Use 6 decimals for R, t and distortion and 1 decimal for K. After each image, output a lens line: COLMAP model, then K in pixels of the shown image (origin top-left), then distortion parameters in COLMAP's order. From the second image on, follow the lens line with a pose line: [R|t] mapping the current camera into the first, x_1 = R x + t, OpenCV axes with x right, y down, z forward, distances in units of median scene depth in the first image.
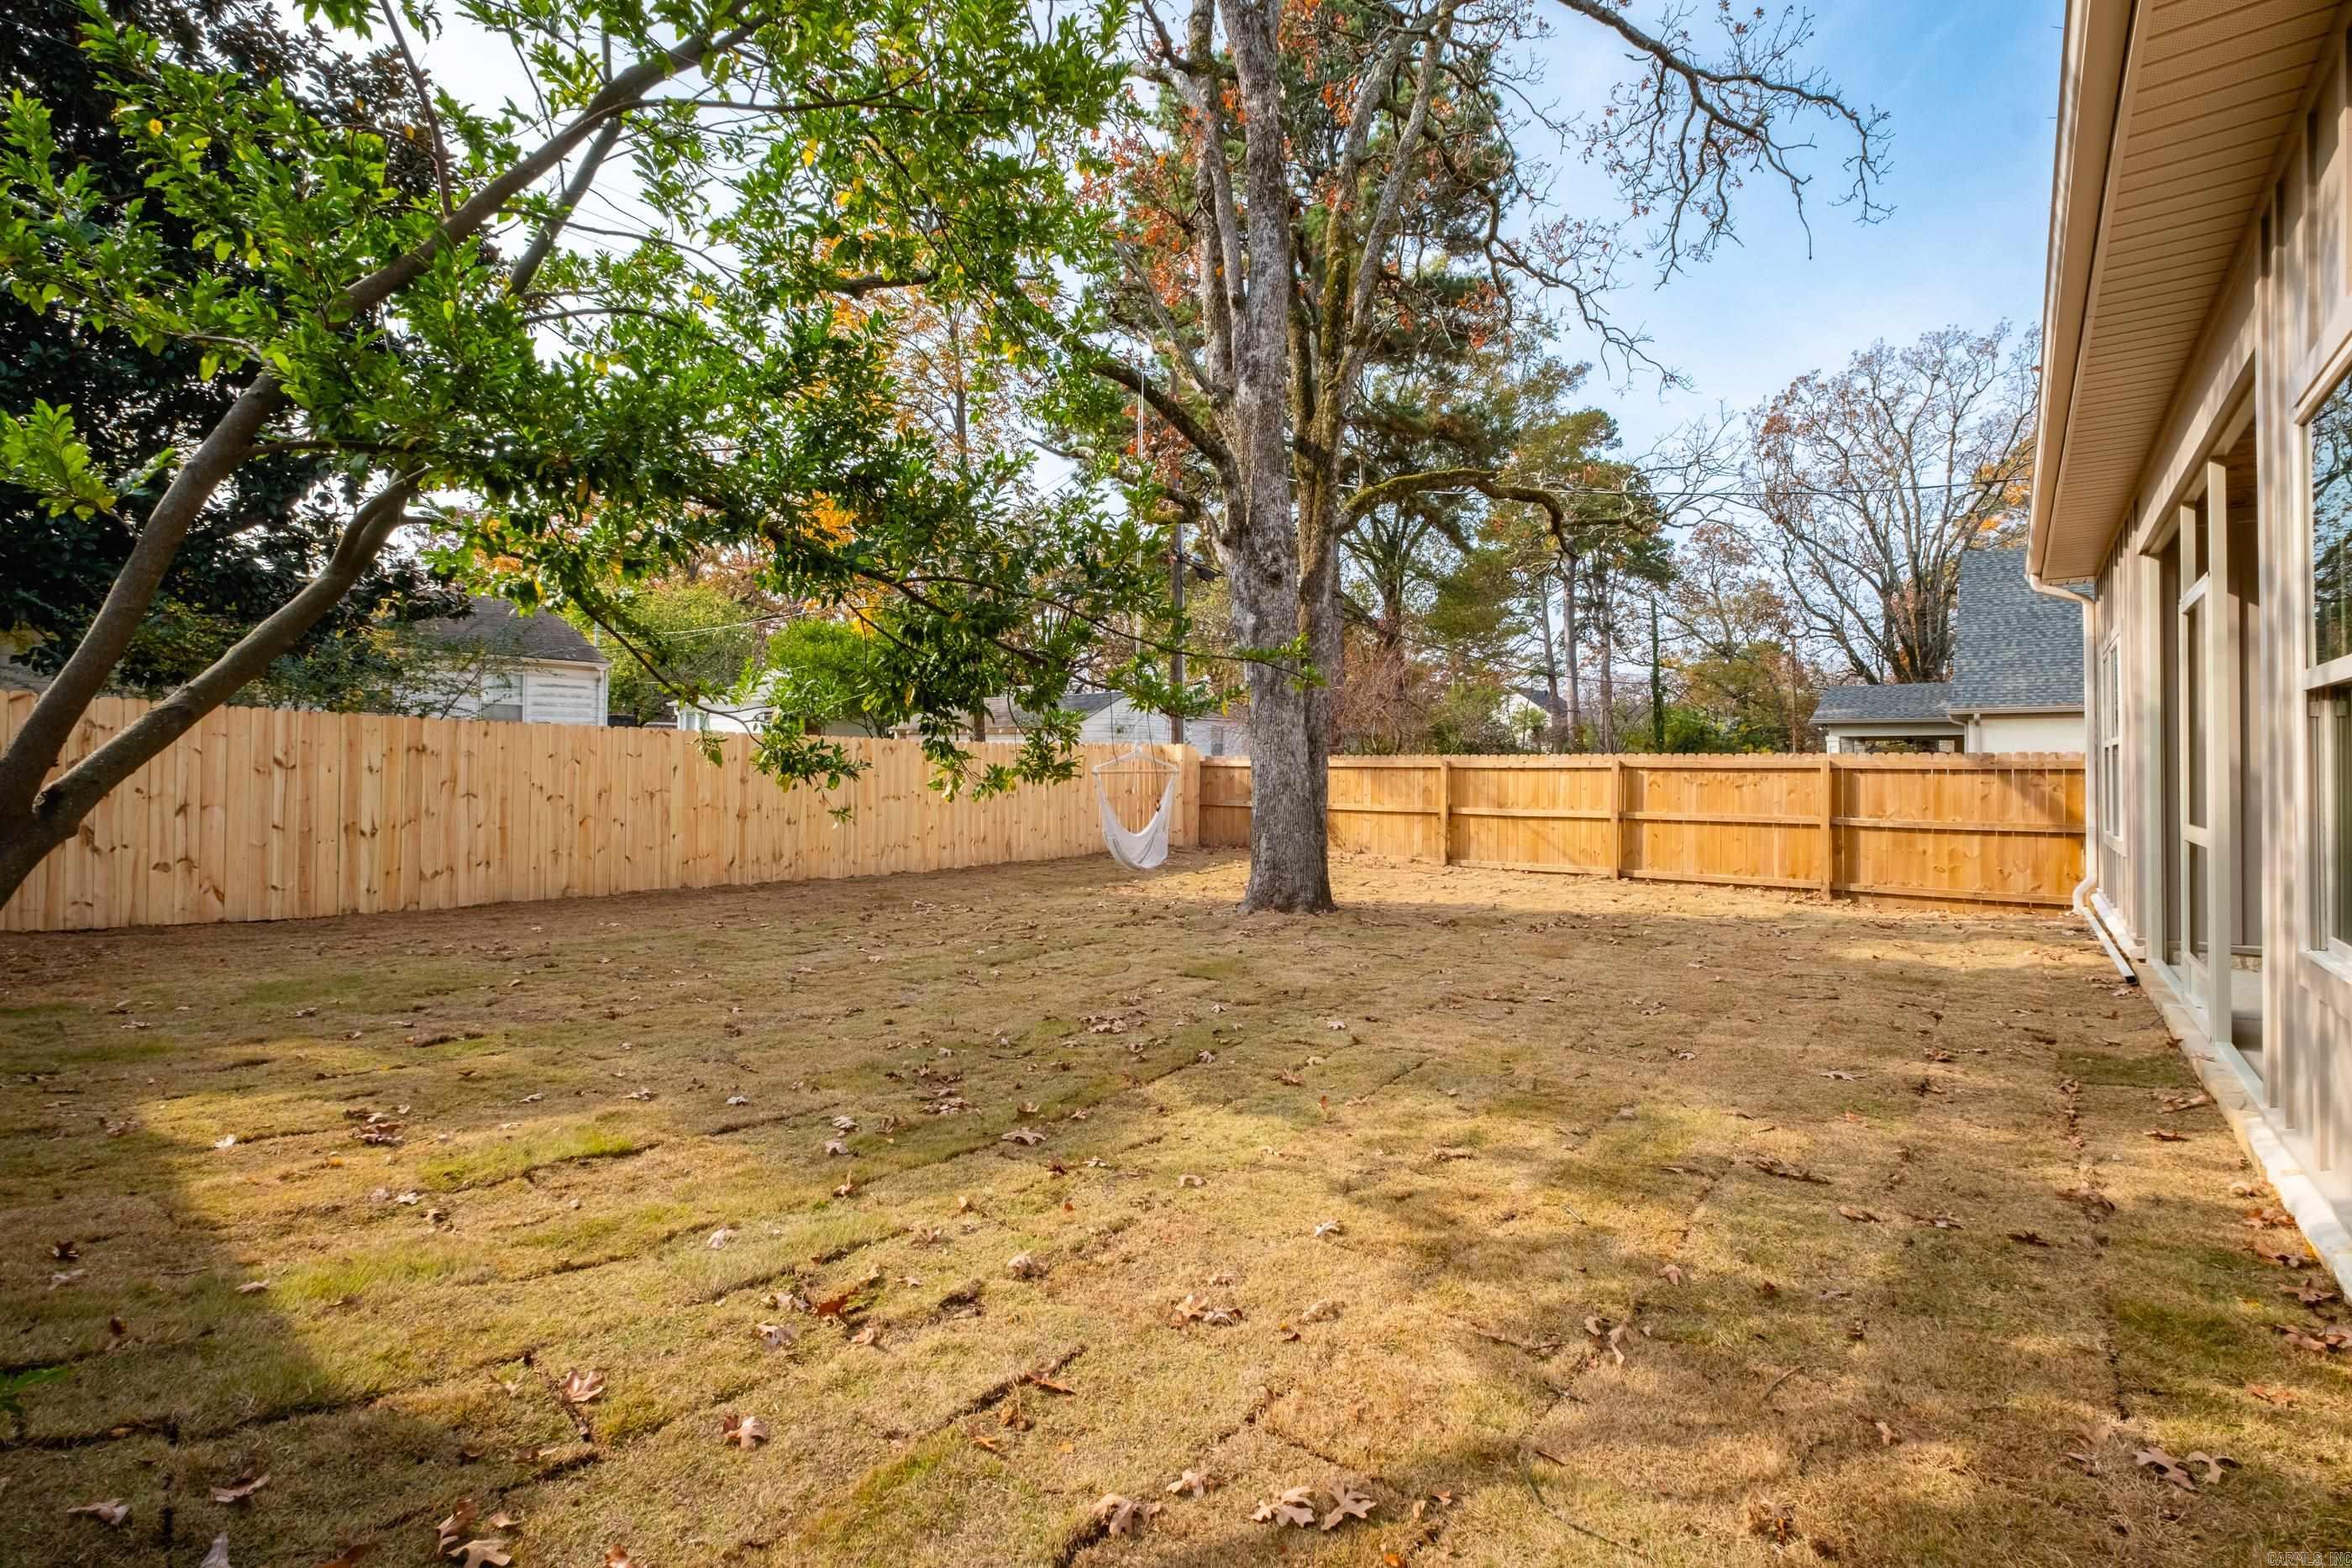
lens RADIAL K [[1023.8, 0, 1235.5], [0, 1023.8, 752.7], [0, 0, 1]] dist [-0.000957, -0.000232]
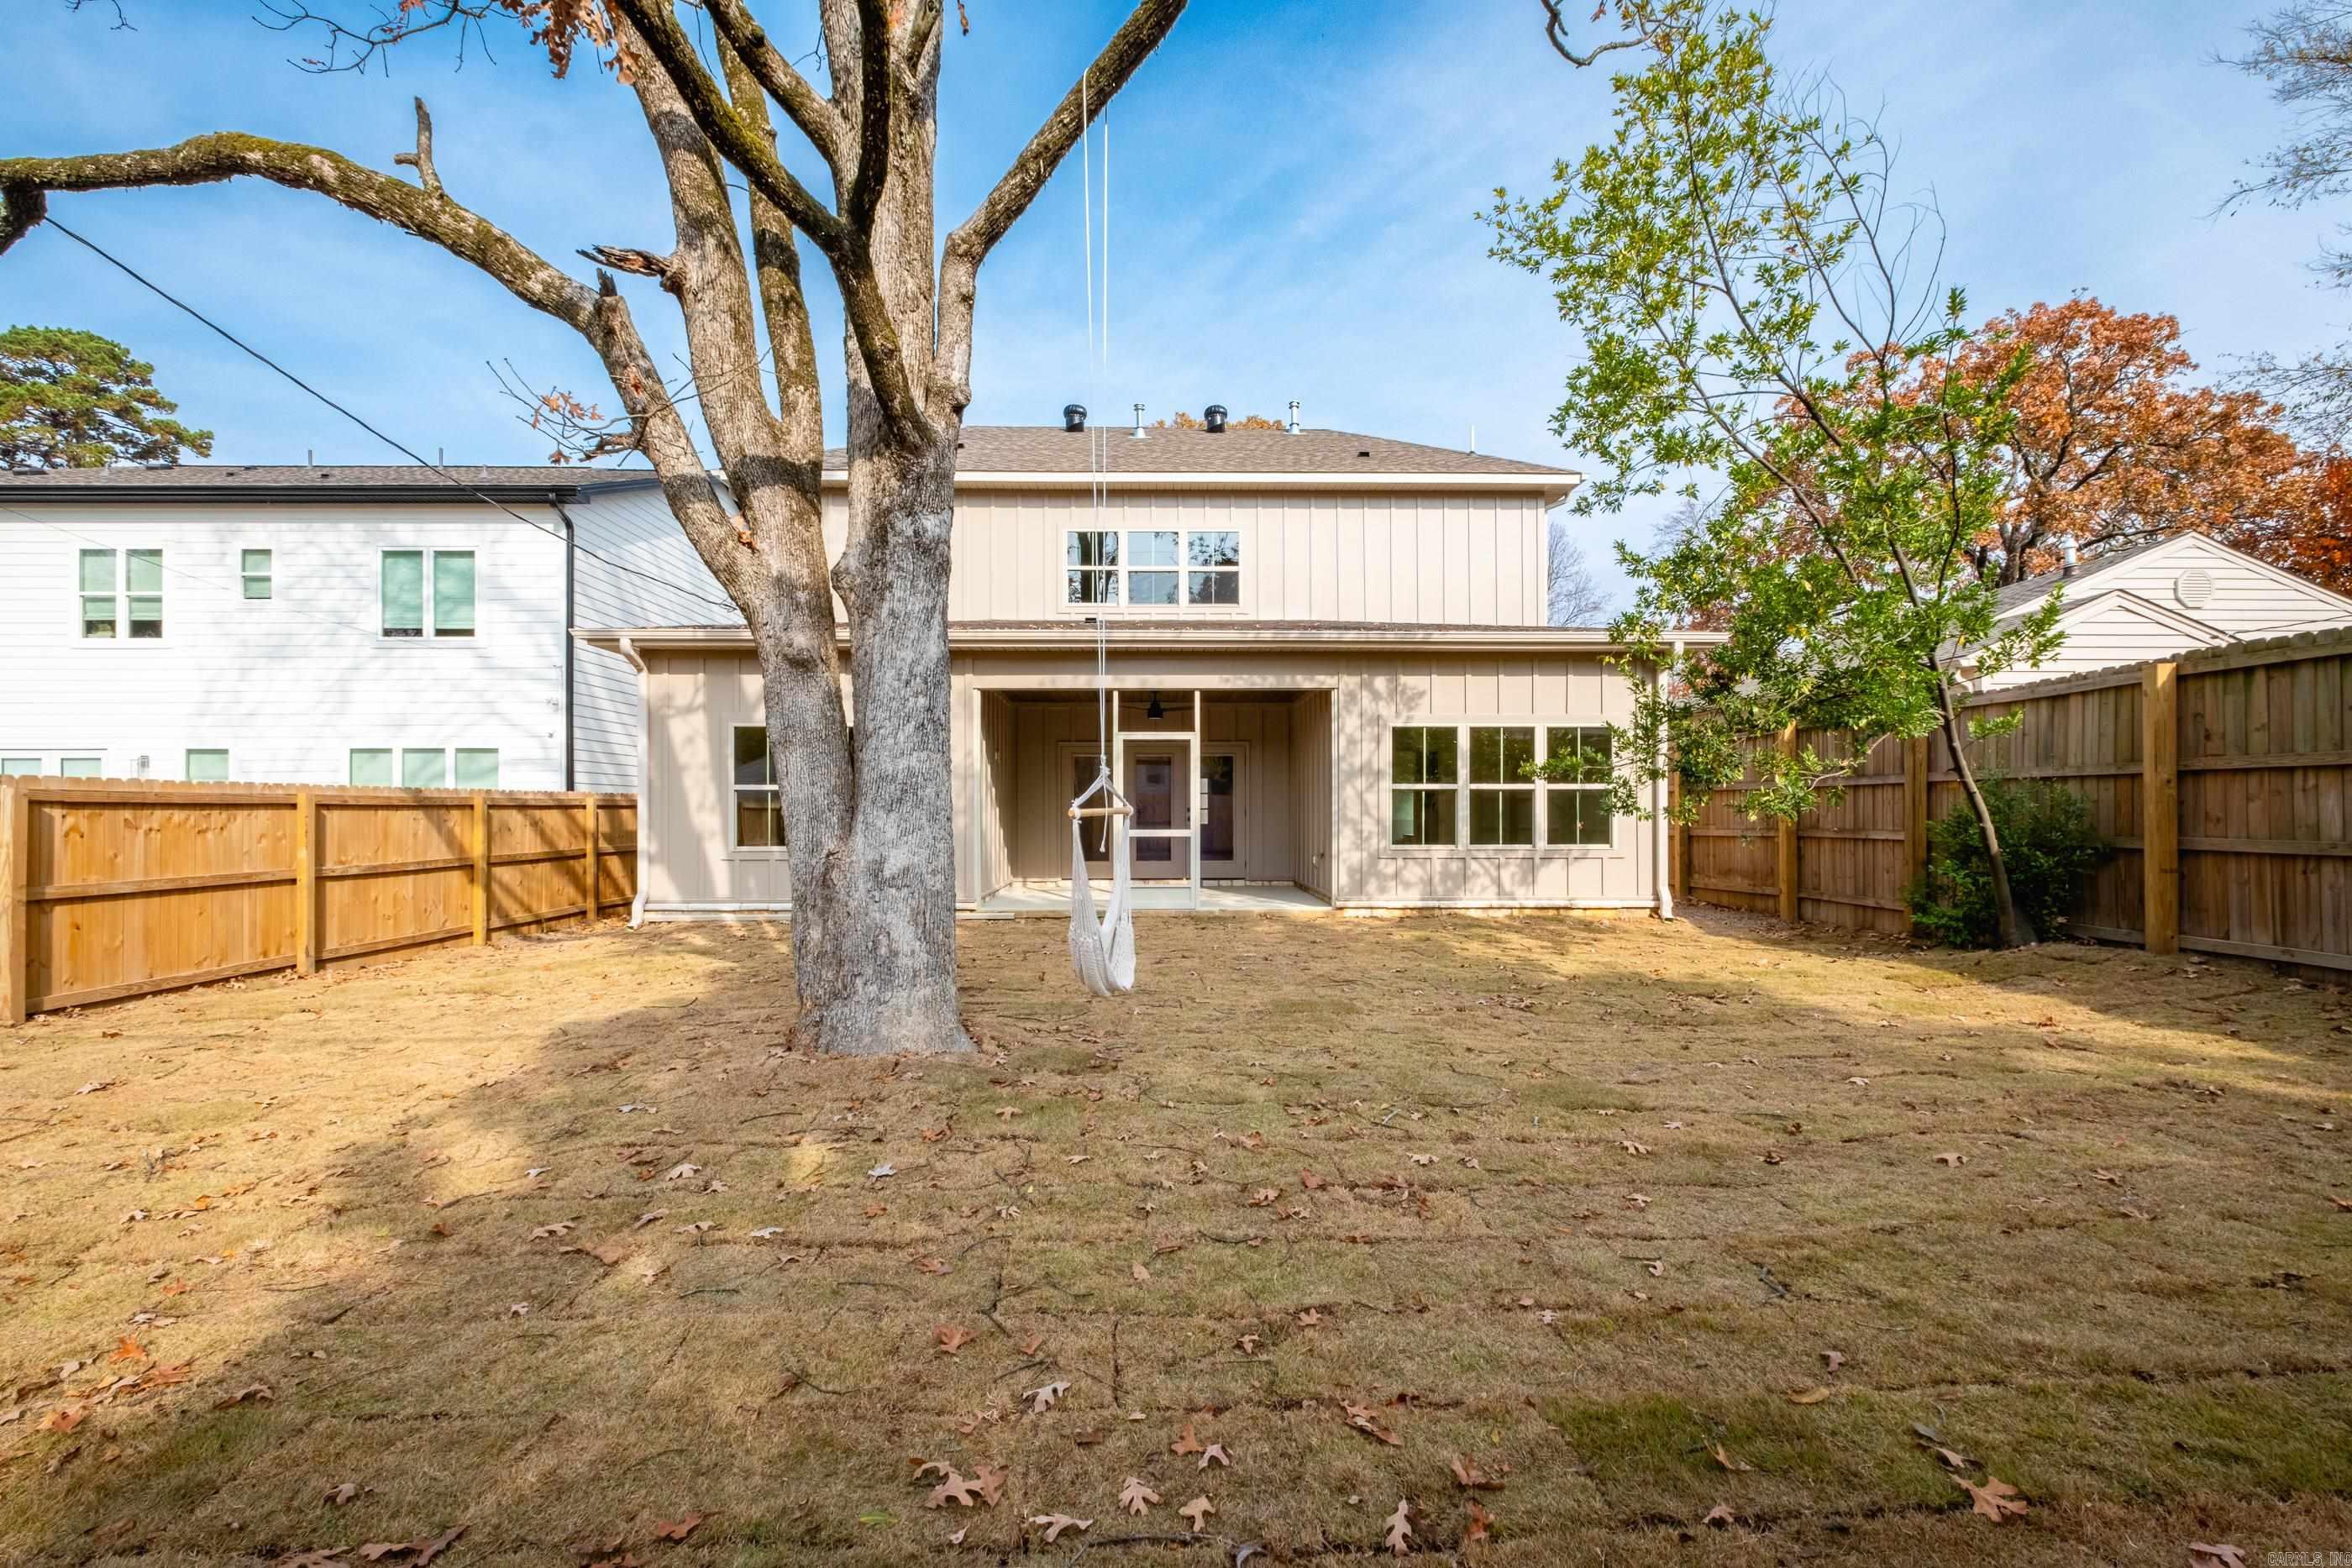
lens RADIAL K [[1021.7, 0, 1155.7], [0, 1021.7, 809.4], [0, 0, 1]] dist [-0.002104, -0.000583]
pose [[-0.616182, -0.003458, 0.787596, -0.459067], [-0.013978, 0.999881, -0.006545, 0.016975], [-0.787480, -0.015041, -0.616157, 1.072109]]
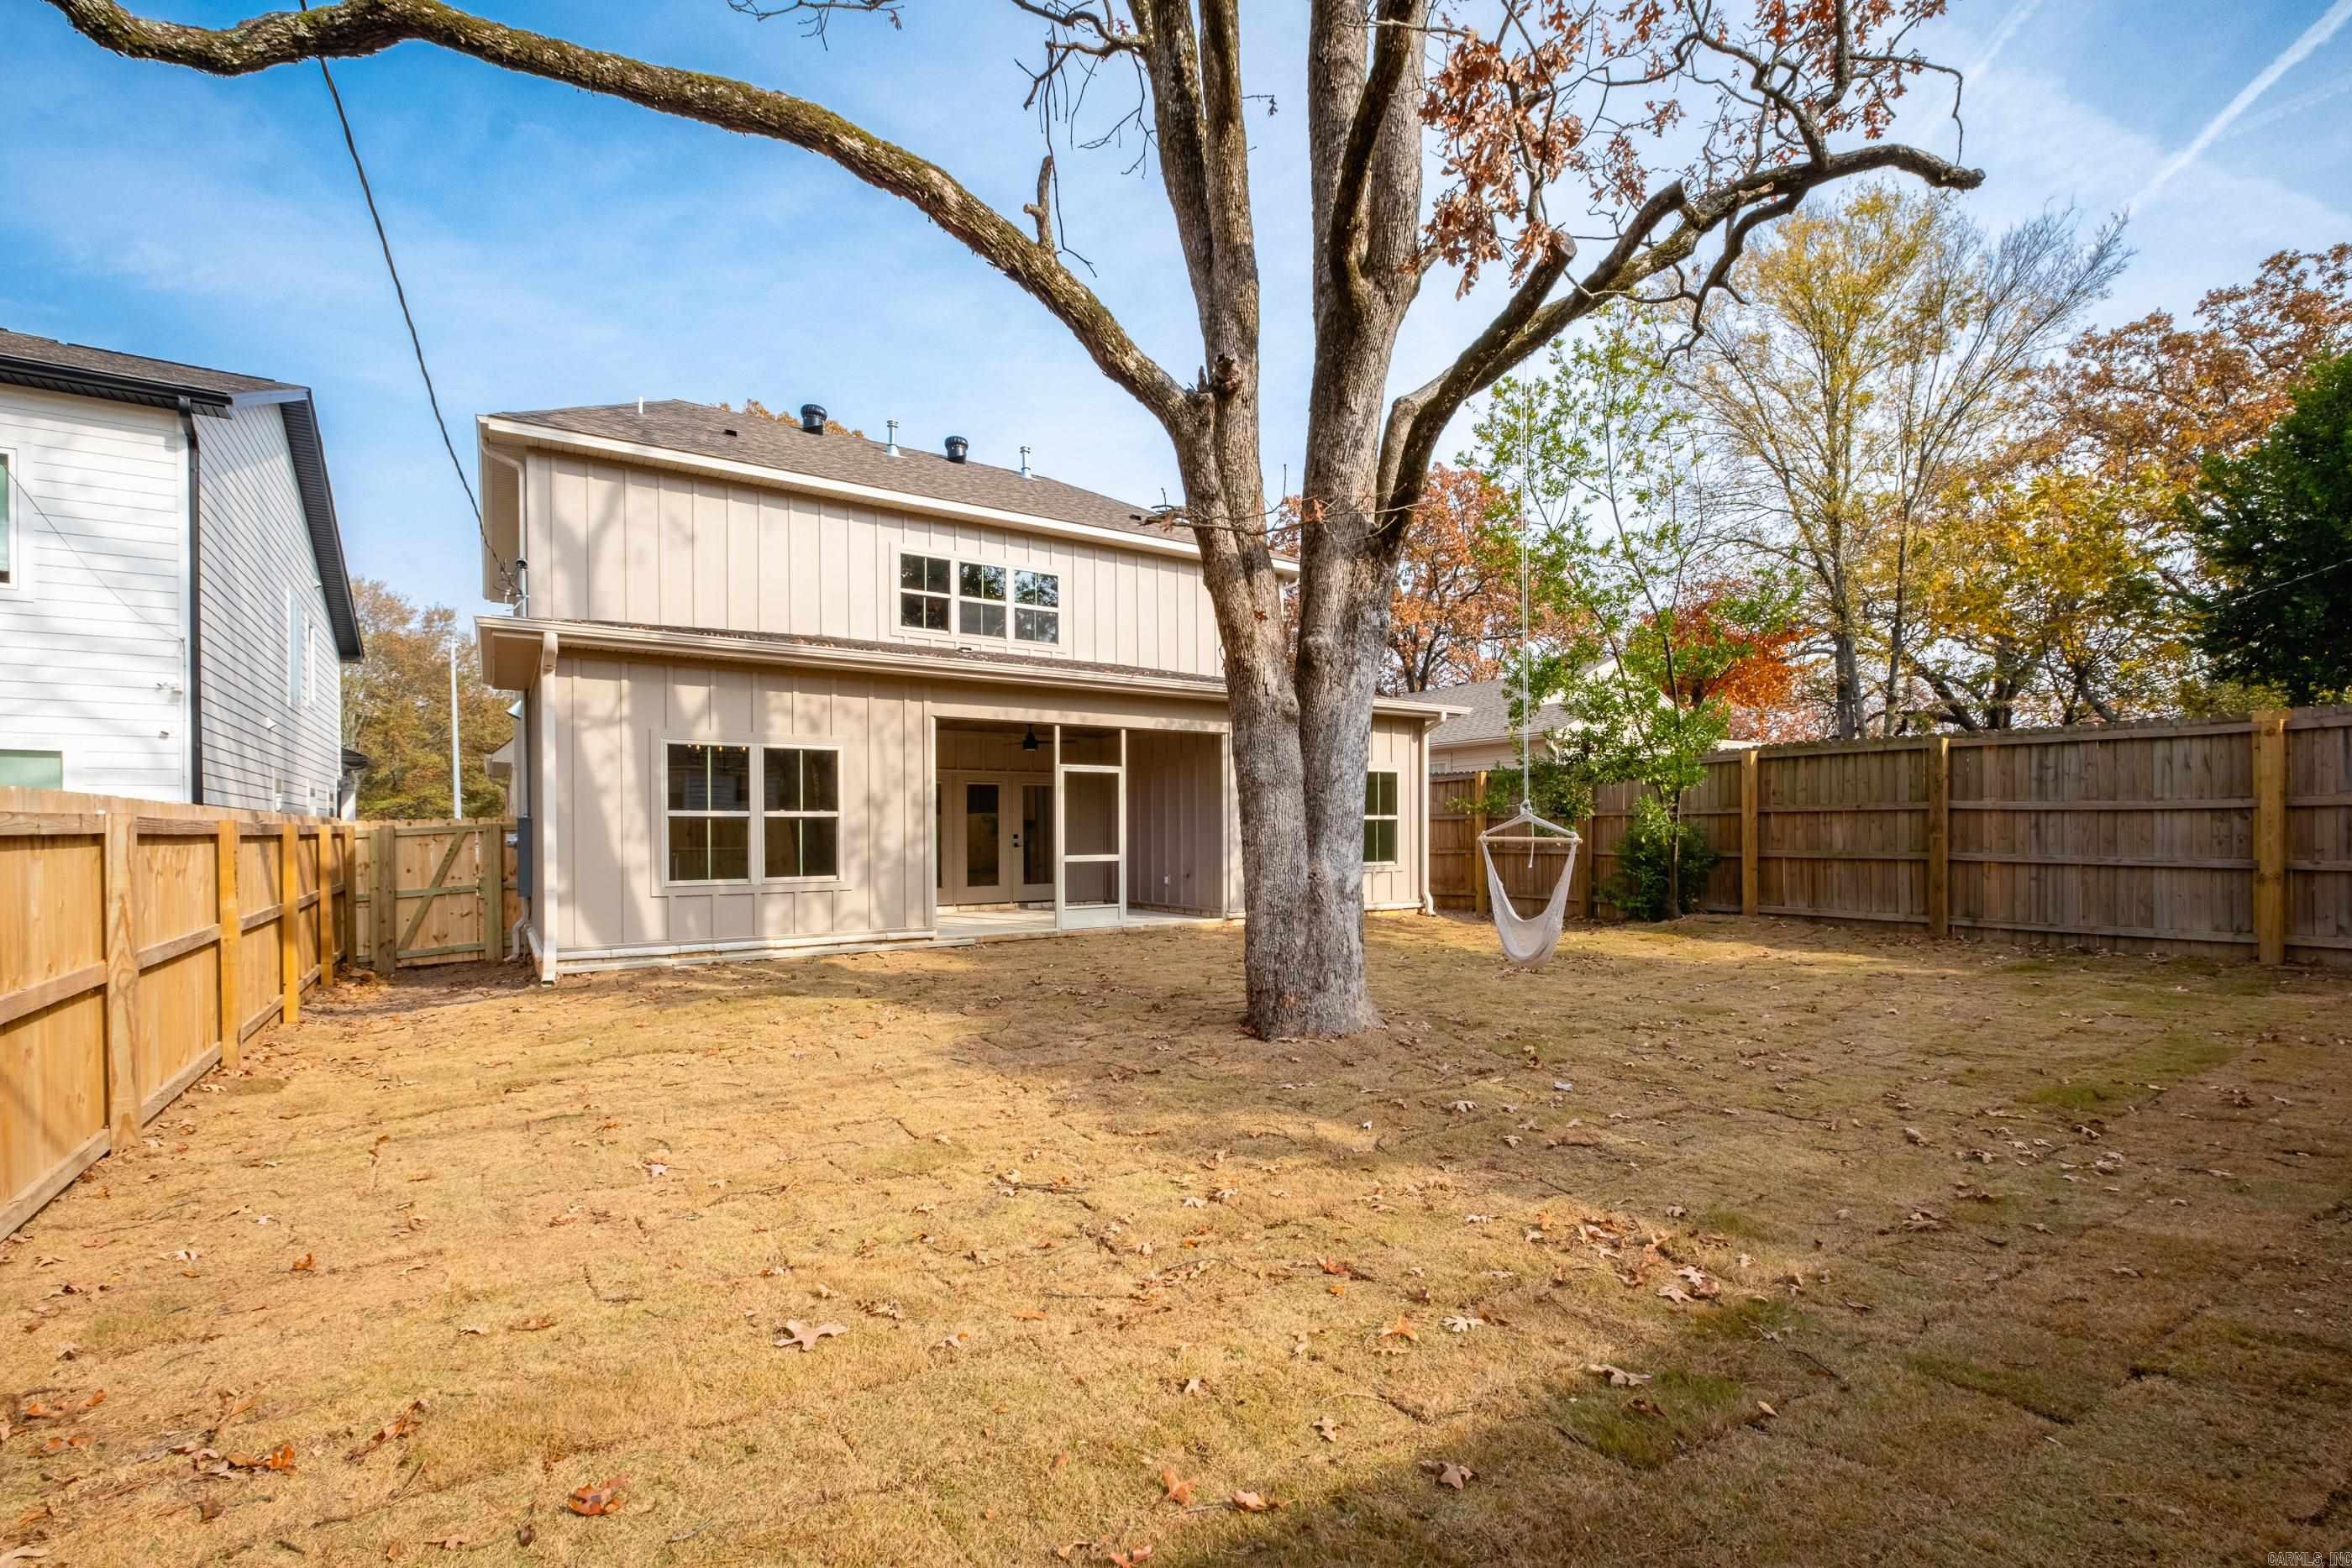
lens RADIAL K [[1046.5, 0, 1177.3], [0, 1046.5, 846.2], [0, 0, 1]] dist [-0.002388, -0.000423]
pose [[-0.943764, -0.004916, 0.330583, -0.103113], [-0.005141, 0.999987, 0.000192, 0.020492], [-0.330580, -0.001518, -0.943777, 1.506930]]
